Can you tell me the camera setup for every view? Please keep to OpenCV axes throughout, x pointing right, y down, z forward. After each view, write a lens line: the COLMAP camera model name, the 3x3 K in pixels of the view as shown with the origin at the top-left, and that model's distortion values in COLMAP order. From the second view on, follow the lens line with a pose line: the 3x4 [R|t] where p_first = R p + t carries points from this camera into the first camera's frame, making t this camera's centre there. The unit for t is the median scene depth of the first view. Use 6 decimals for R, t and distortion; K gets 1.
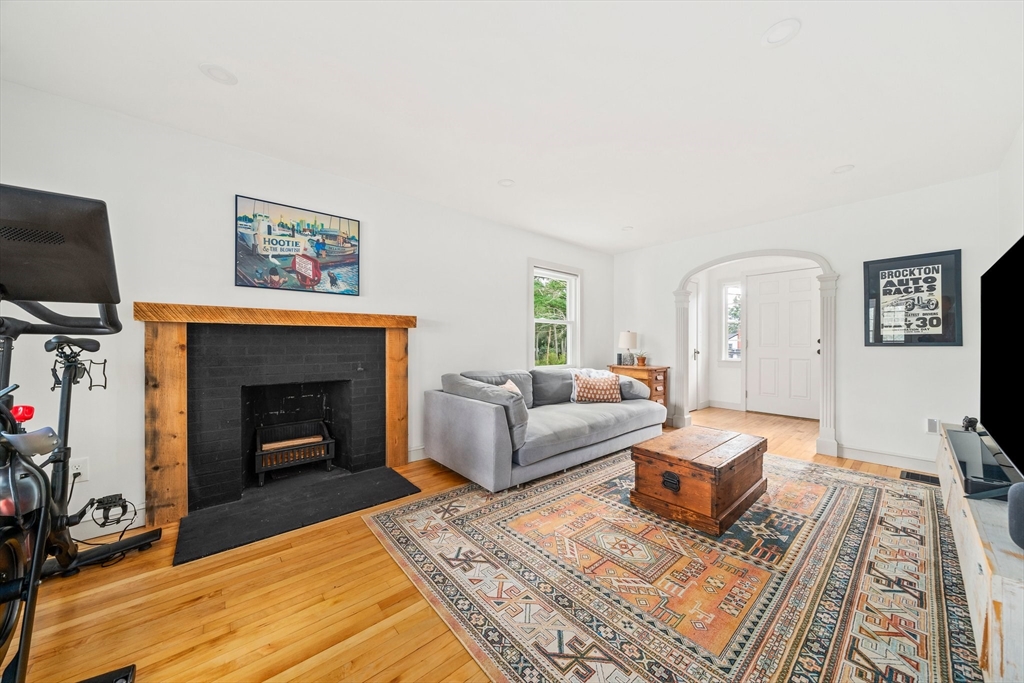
lens RADIAL K [[352.3, 0, 508.6], [0, 352.3, 341.3], [0, 0, 1]] dist [-0.002627, 0.000015]
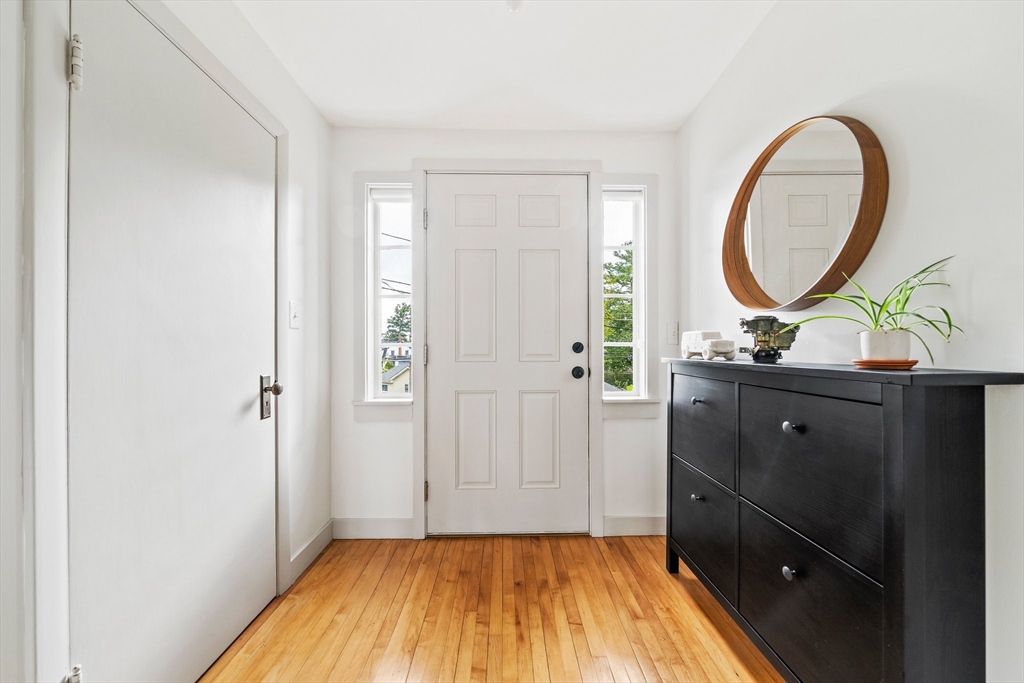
lens RADIAL K [[352.3, 0, 511.1], [0, 352.3, 346.6], [0, 0, 1]] dist [-0.002627, 0.000015]
pose [[0.632128, -0.001162, 0.774863, 0.471073], [0.000479, 0.999999, 0.001110, -0.001692], [-0.774864, -0.000330, 0.632128, 0.736447]]
